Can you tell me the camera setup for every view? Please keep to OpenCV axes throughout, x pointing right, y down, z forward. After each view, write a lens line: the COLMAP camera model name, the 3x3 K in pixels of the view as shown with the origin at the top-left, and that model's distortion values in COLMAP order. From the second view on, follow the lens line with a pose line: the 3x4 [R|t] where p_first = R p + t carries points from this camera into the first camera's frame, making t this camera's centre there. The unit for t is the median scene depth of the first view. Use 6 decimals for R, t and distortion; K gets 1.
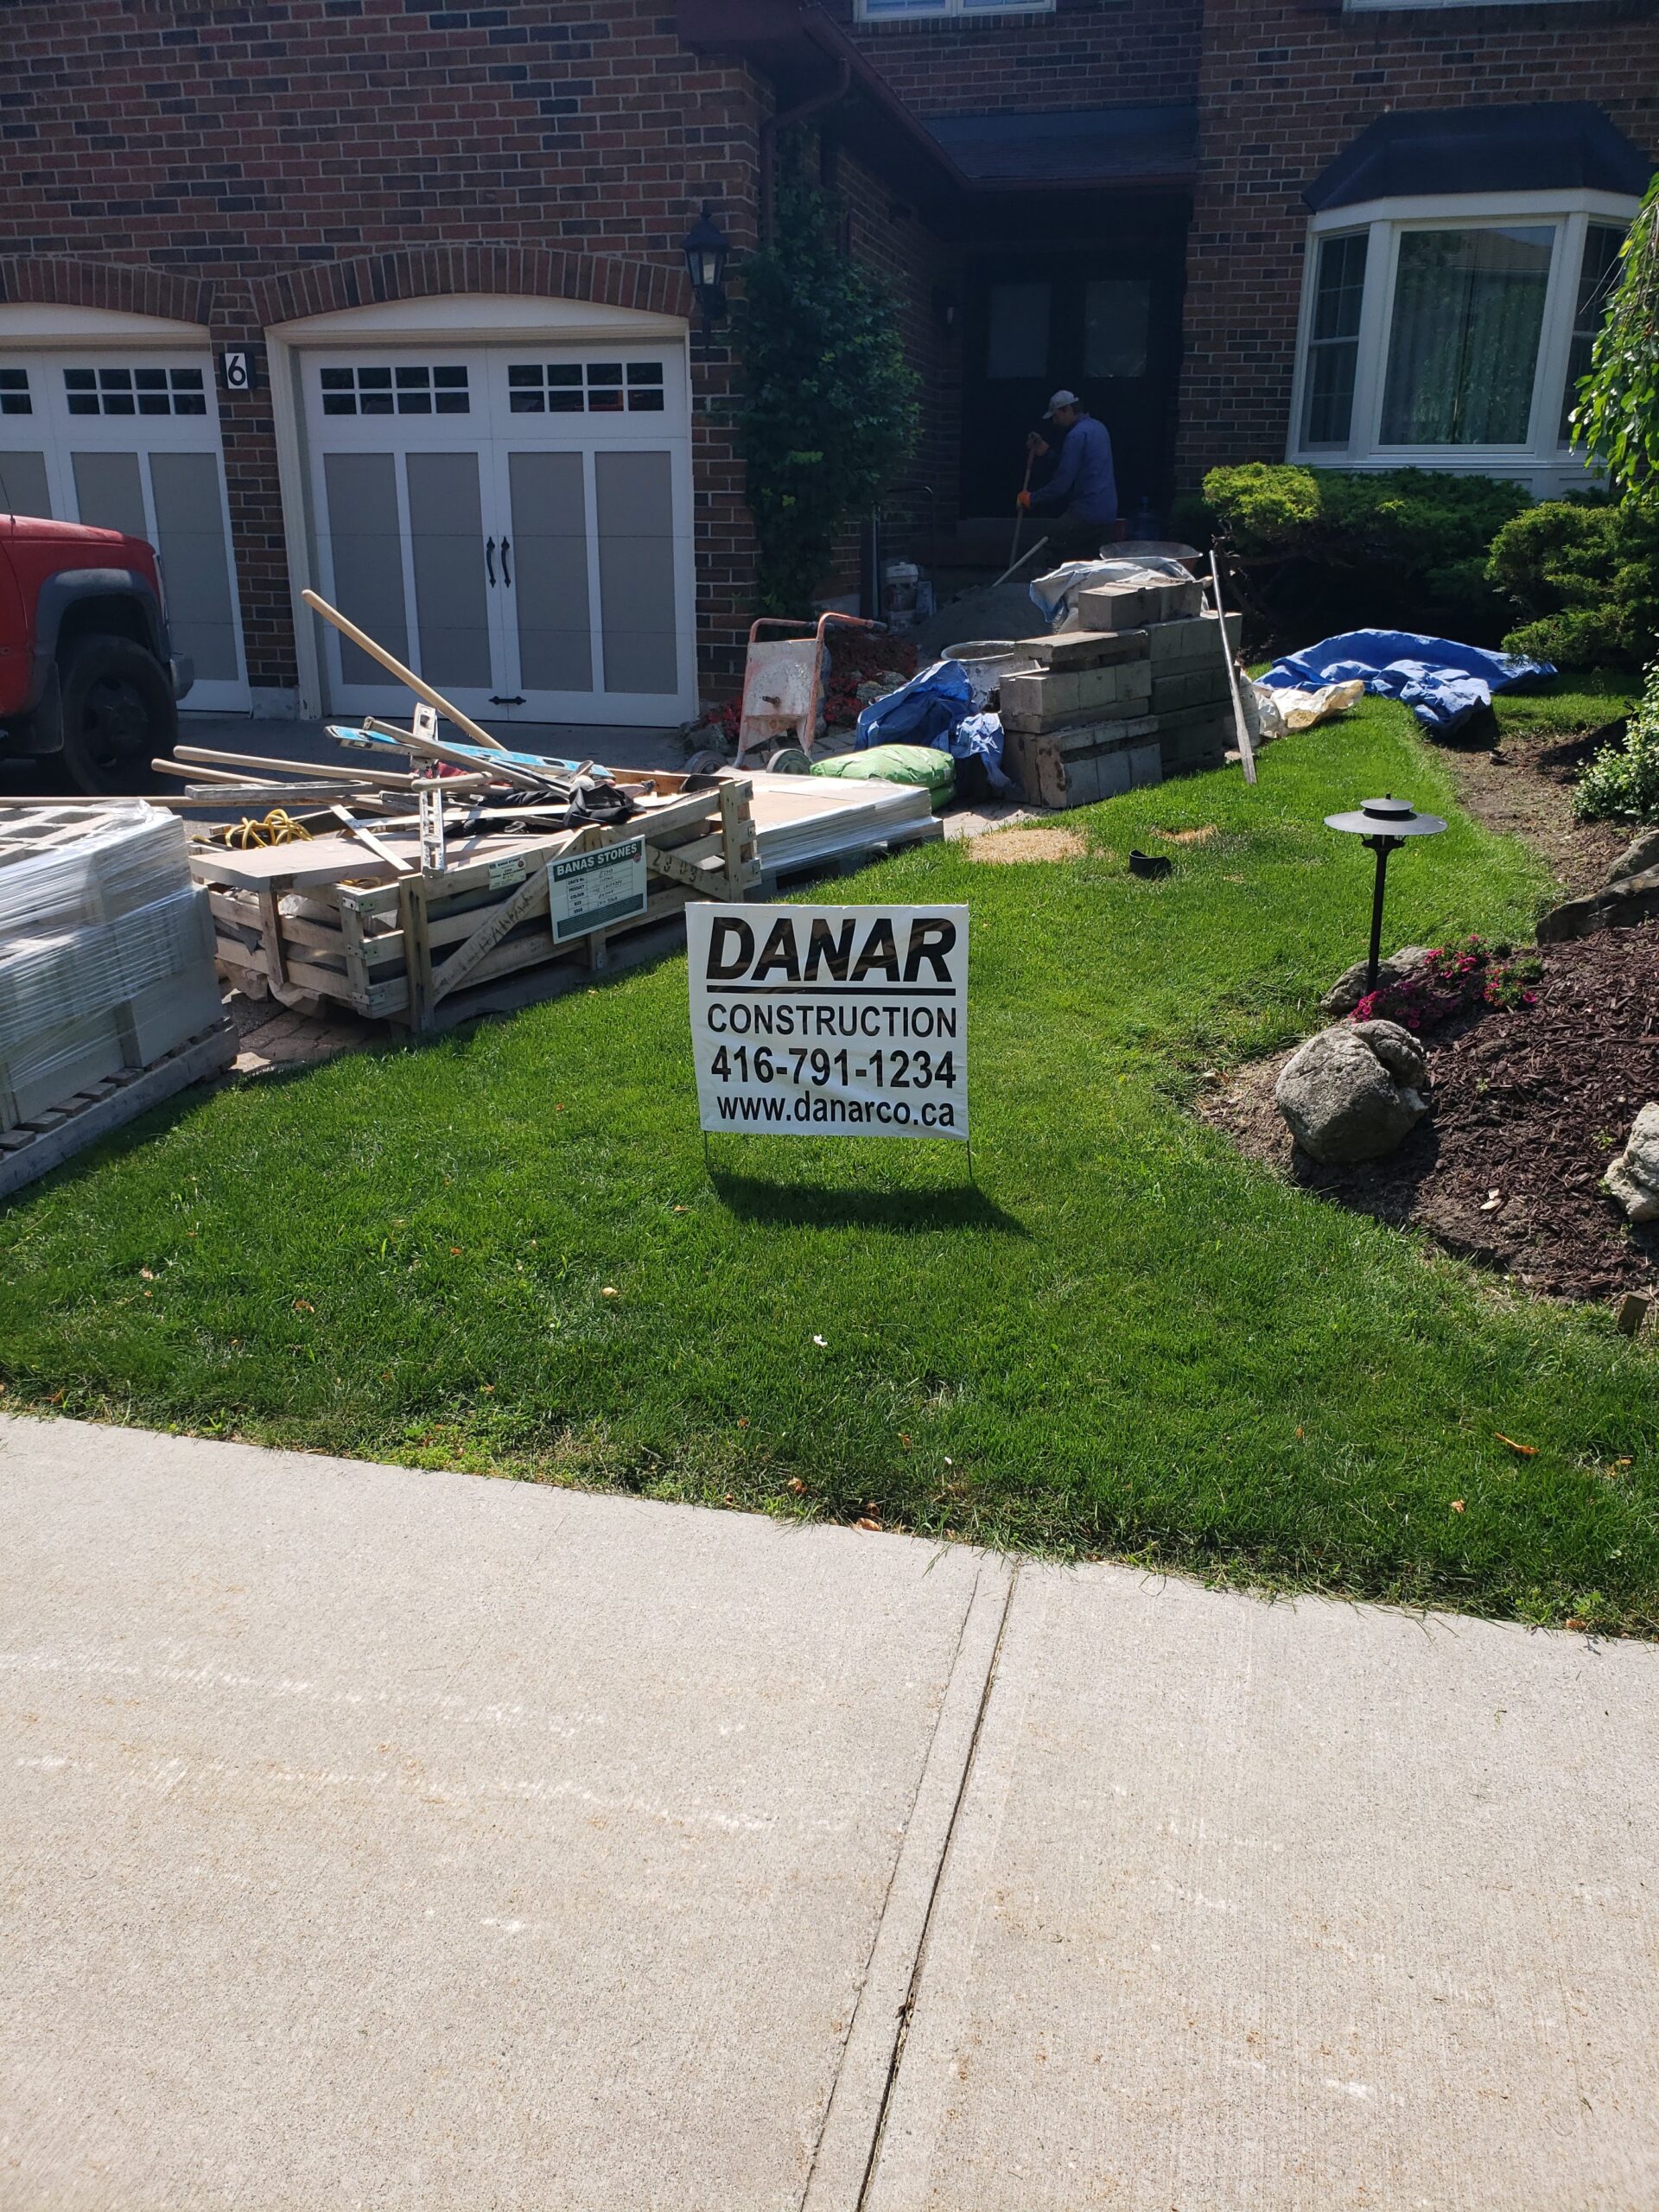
lens RADIAL K [[1717.8, 0, 829.8], [0, 1717.8, 1113.2], [0, 0, 1]] dist [-0.031375, 0.064032]
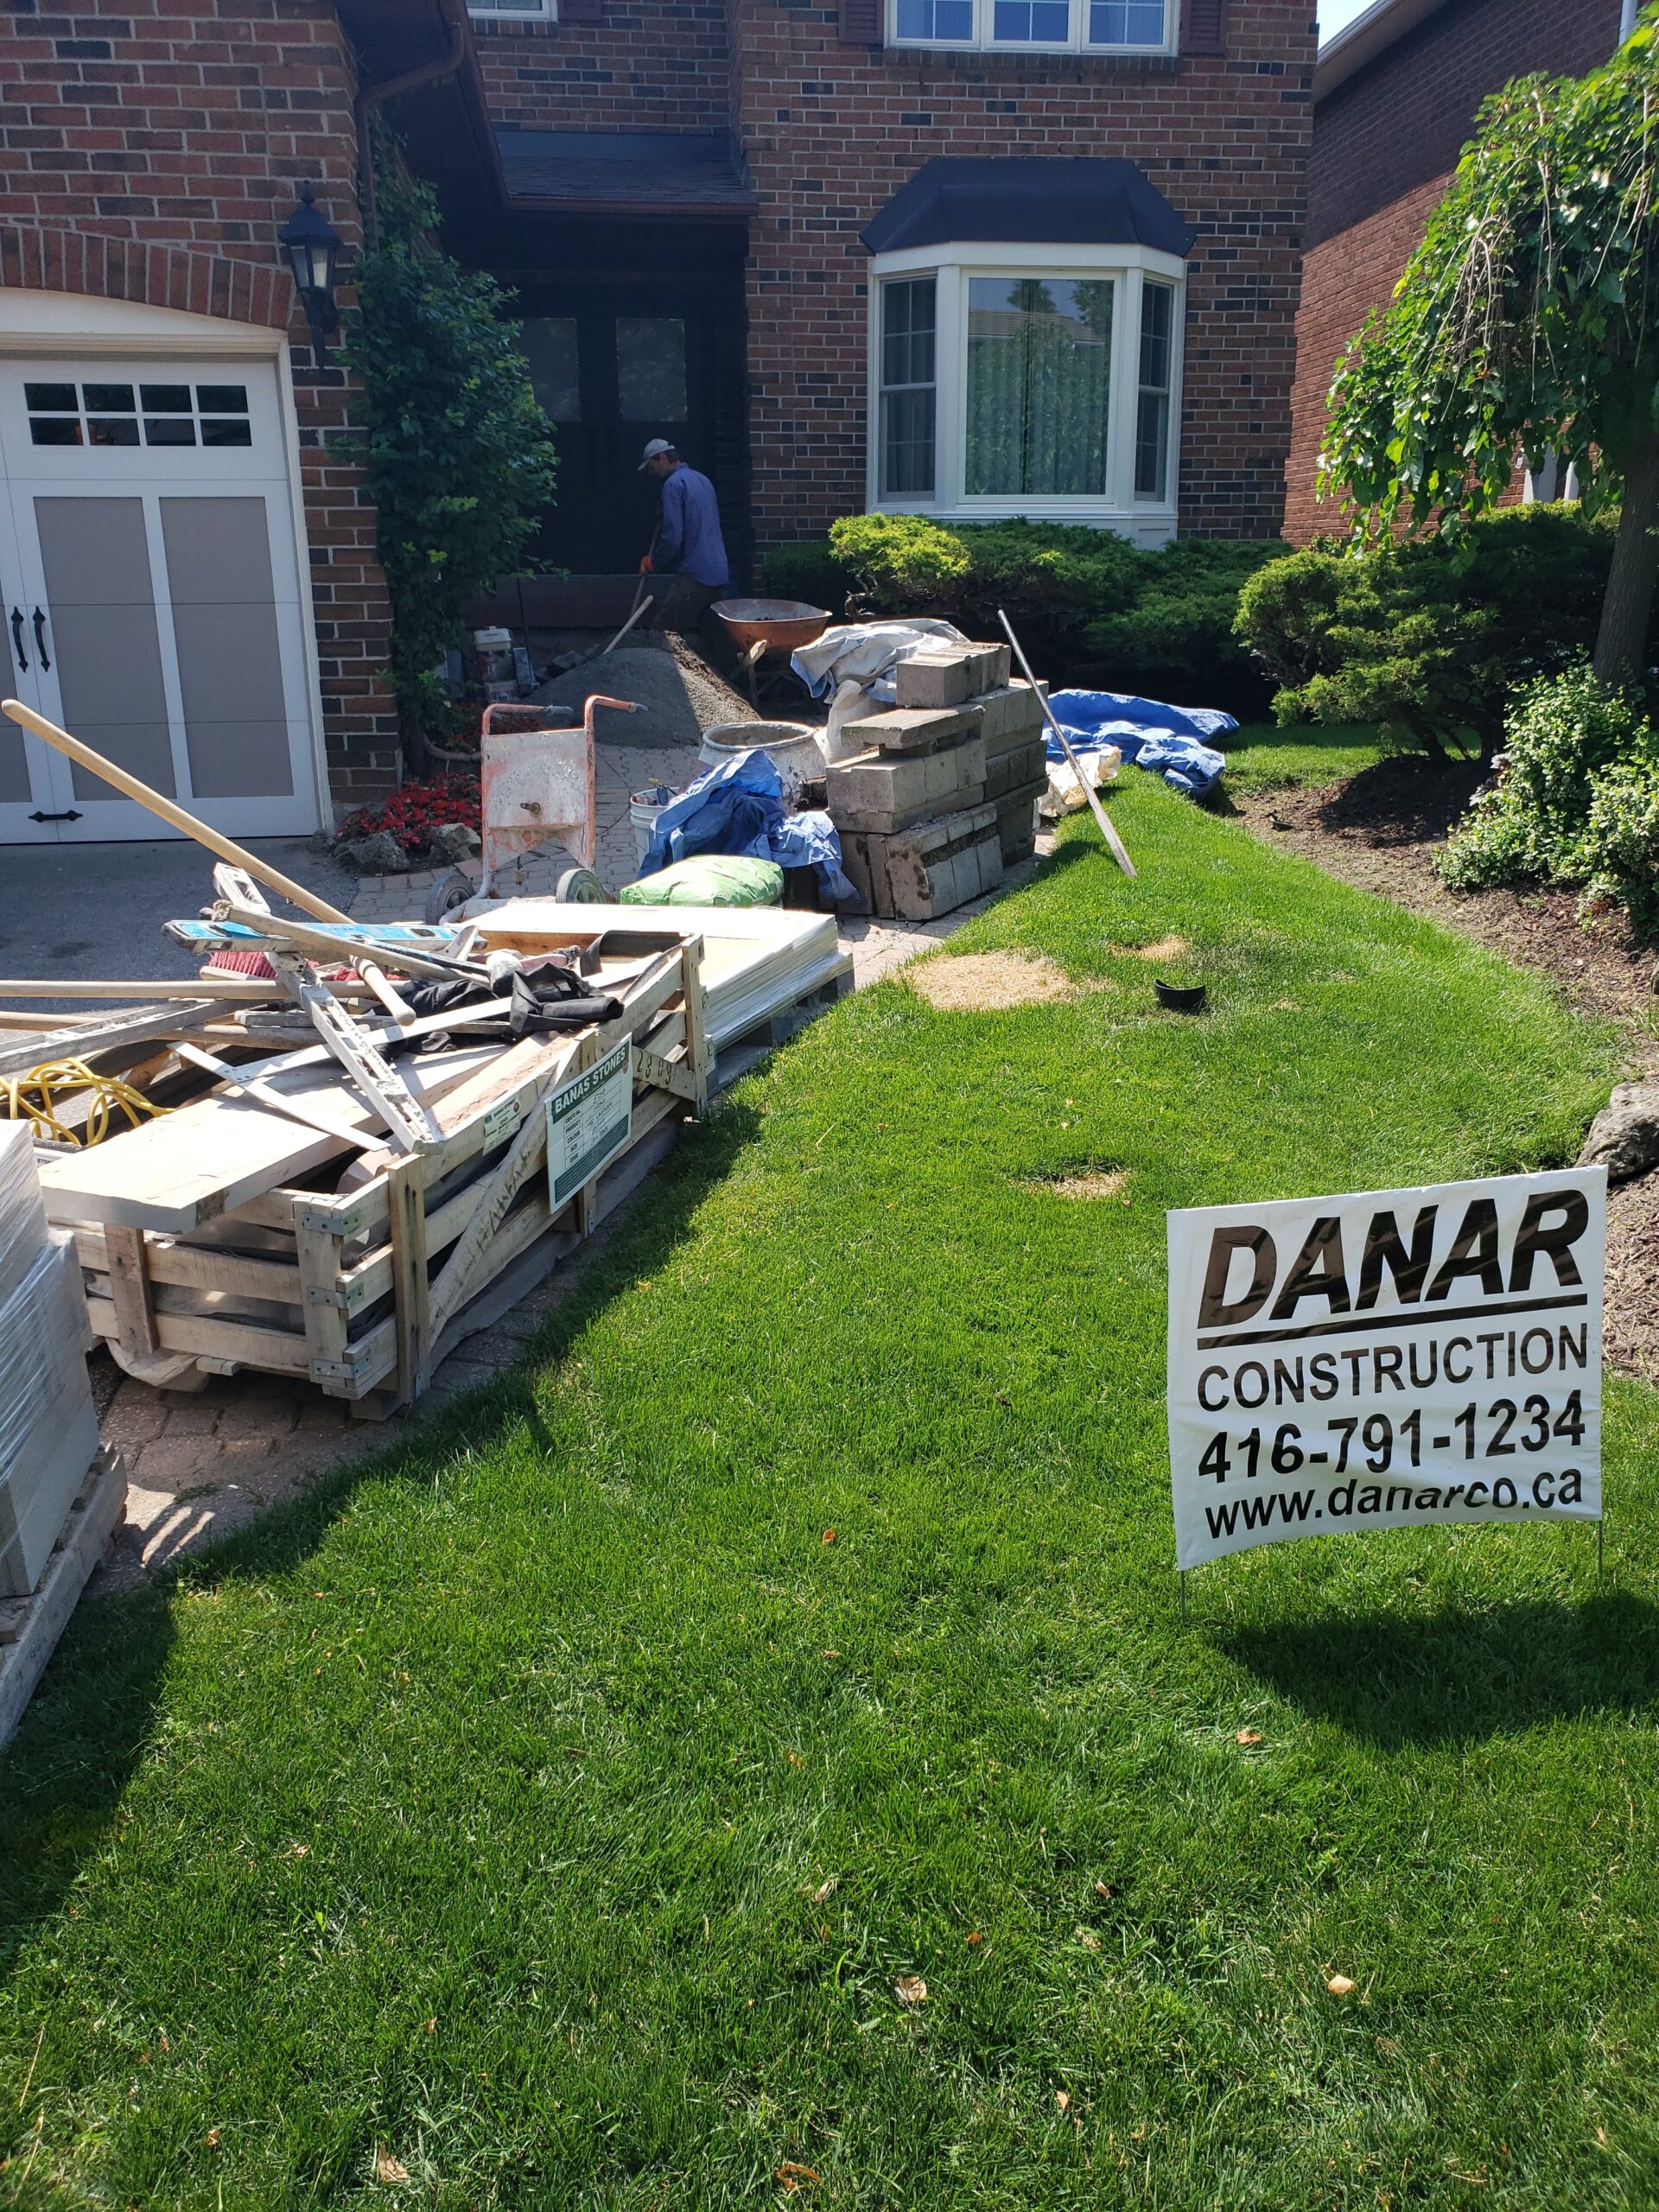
lens RADIAL K [[1776.5, 0, 829.1], [0, 1776.5, 1077.4], [0, 0, 1]] dist [-0.060598, 0.145527]
pose [[0.937332, -0.105620, 0.332044, -0.190908], [0.124468, 0.991572, -0.035954, -0.077979], [-0.325448, 0.075030, 0.942578, 0.219758]]
